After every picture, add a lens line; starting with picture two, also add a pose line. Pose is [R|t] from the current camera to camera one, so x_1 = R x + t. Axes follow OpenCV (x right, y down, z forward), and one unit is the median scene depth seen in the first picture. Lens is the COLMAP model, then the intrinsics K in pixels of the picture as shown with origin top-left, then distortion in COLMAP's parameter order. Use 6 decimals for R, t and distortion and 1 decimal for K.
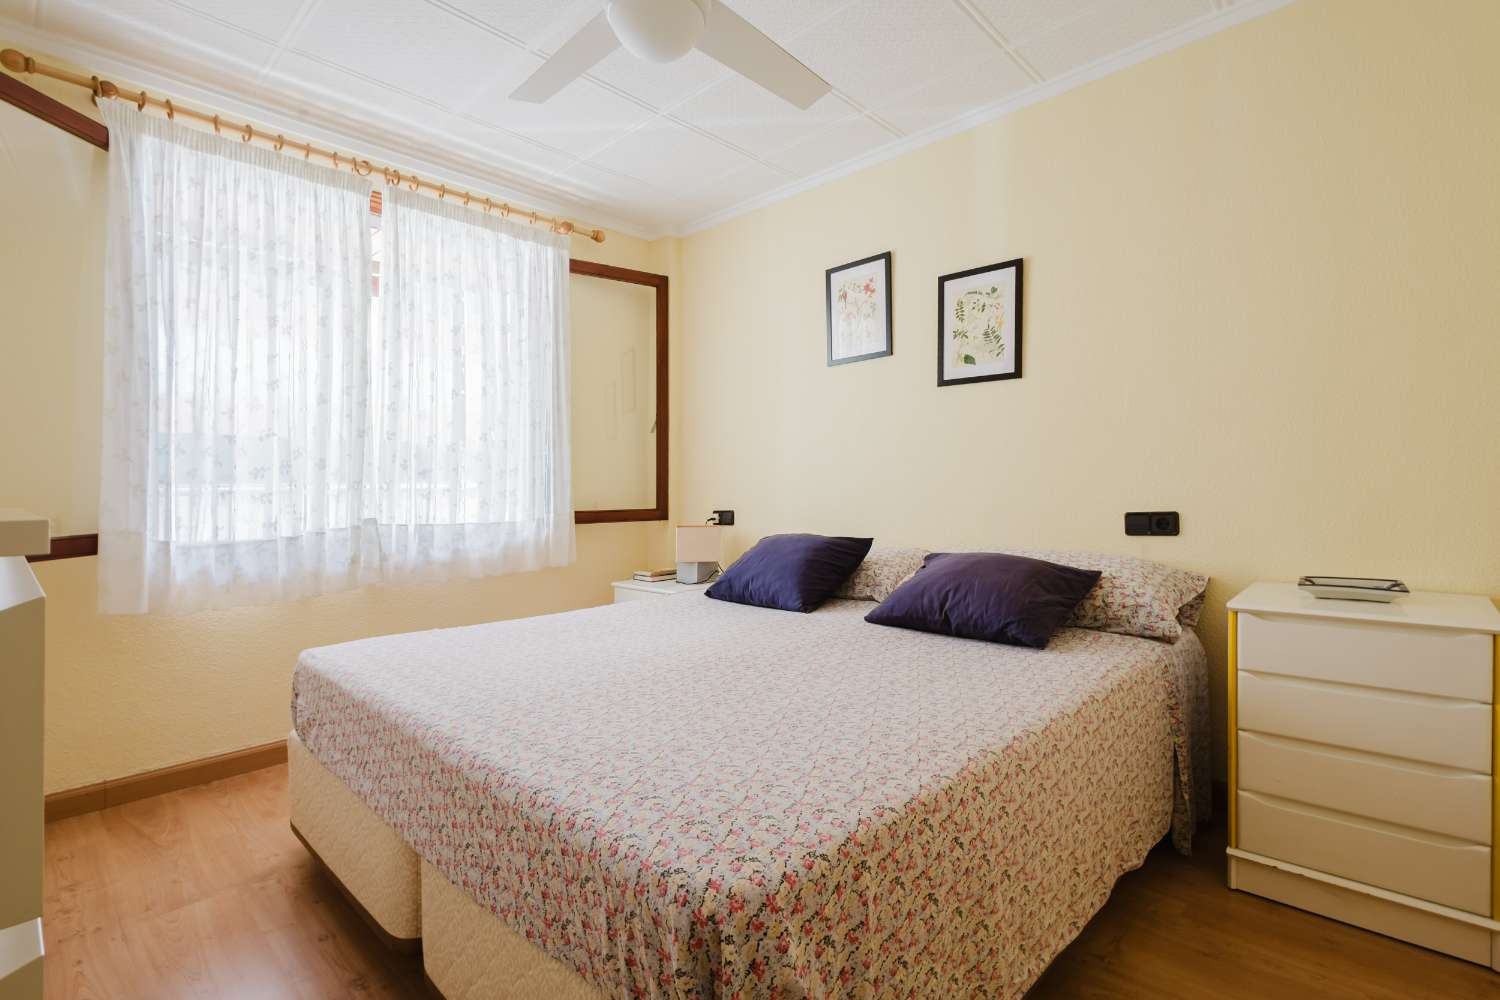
lens RADIAL K [[702.4, 0, 753.8], [0, 702.4, 485.4], [0, 0, 1]] dist [0.002913, -0.000242]
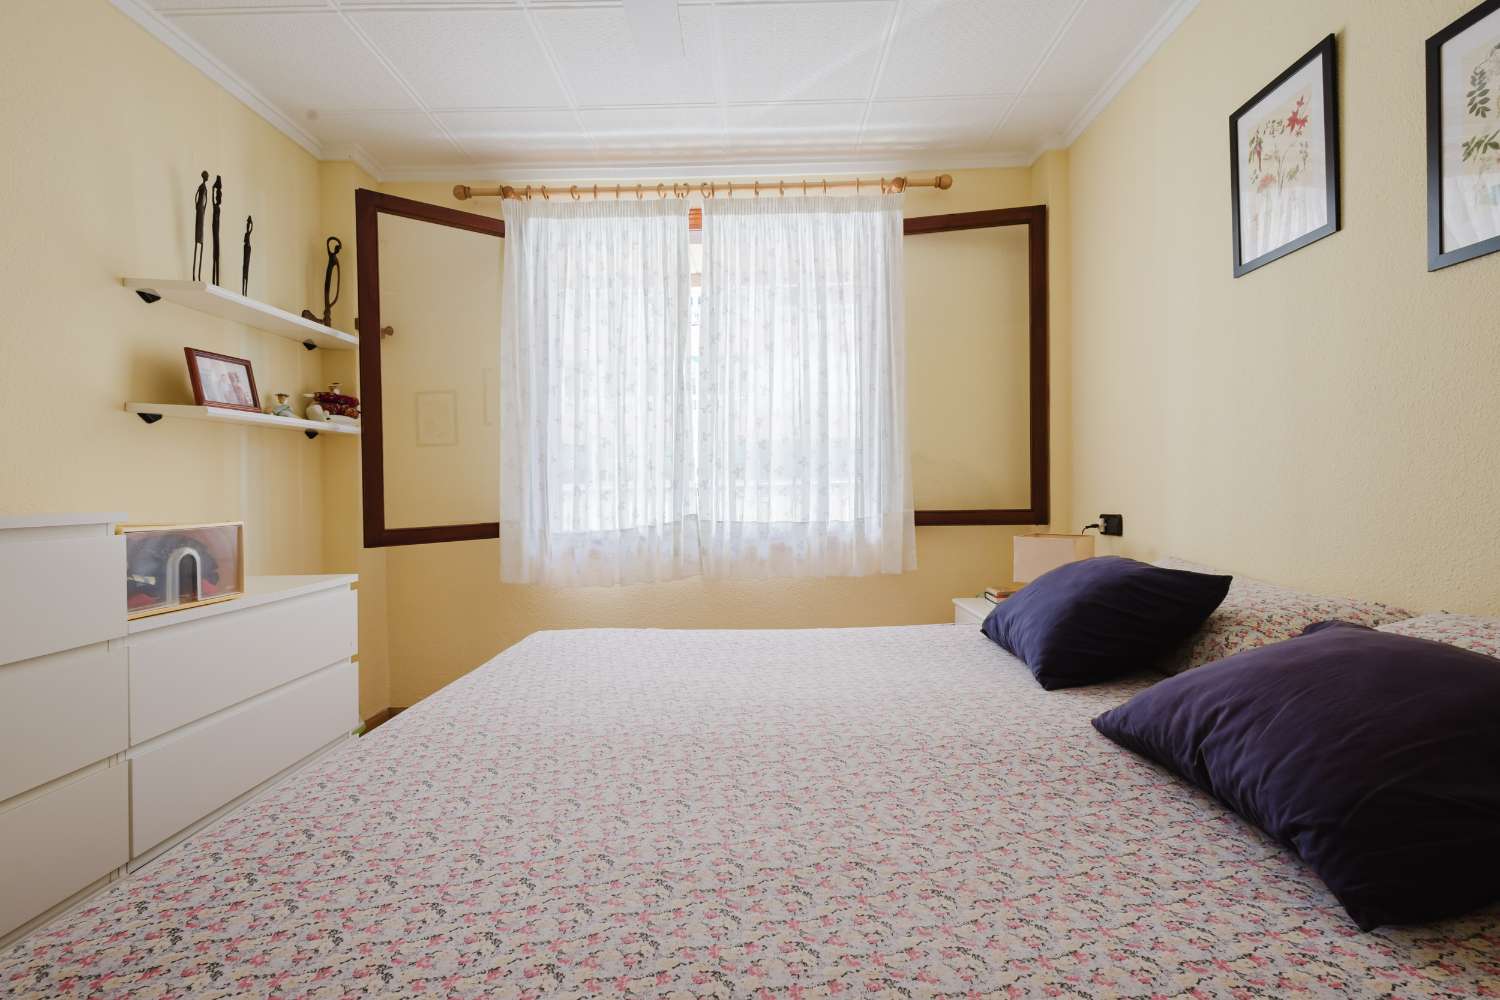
lens RADIAL K [[702.4, 0, 753.8], [0, 702.4, 485.4], [0, 0, 1]] dist [0.002913, -0.000242]
pose [[0.675865, -0.003512, -0.737017, 0.303583], [0.013492, 0.999880, 0.007607, -0.004880], [0.736902, -0.015085, 0.675831, 0.335341]]
